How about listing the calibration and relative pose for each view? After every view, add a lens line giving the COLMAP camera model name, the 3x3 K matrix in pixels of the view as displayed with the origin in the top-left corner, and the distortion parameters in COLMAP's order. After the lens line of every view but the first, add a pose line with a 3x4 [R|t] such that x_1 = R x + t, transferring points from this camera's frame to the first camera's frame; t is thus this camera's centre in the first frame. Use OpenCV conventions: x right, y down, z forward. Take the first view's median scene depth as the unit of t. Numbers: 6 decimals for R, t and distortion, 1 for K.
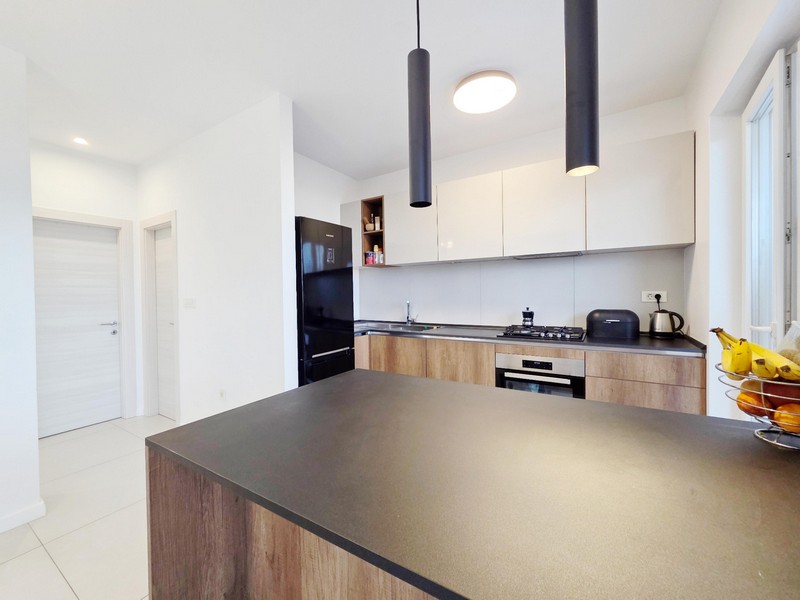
lens RADIAL K [[328.4, 0, 393.9], [0, 328.4, 297.6], [0, 0, 1]] dist [0.001310, -0.001214]
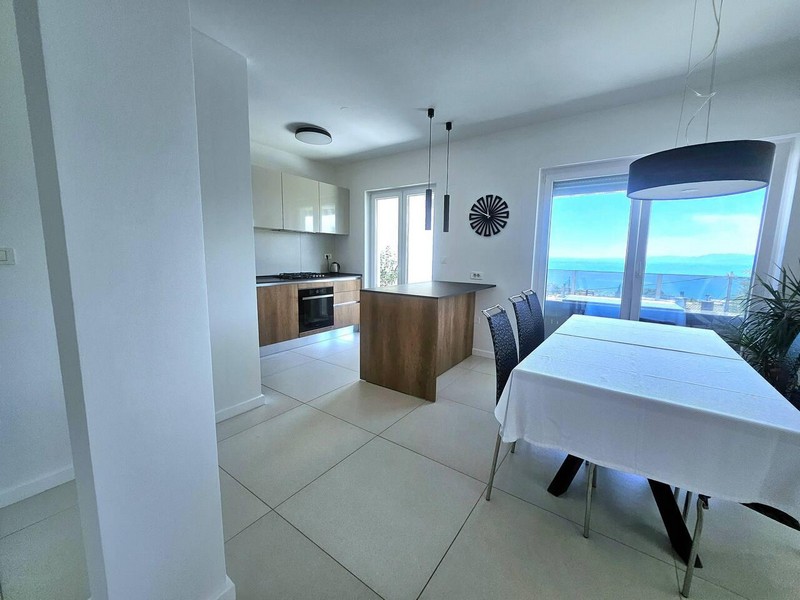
lens RADIAL K [[313.1, 0, 405.5], [0, 313.1, 298.5], [0, 0, 1]] dist [-0.015076, -0.000276]
pose [[0.033007, -0.114671, 0.992855, -1.220967], [-0.005713, 0.993358, 0.114919, 0.029037], [-0.999439, -0.009465, 0.032133, 0.390917]]
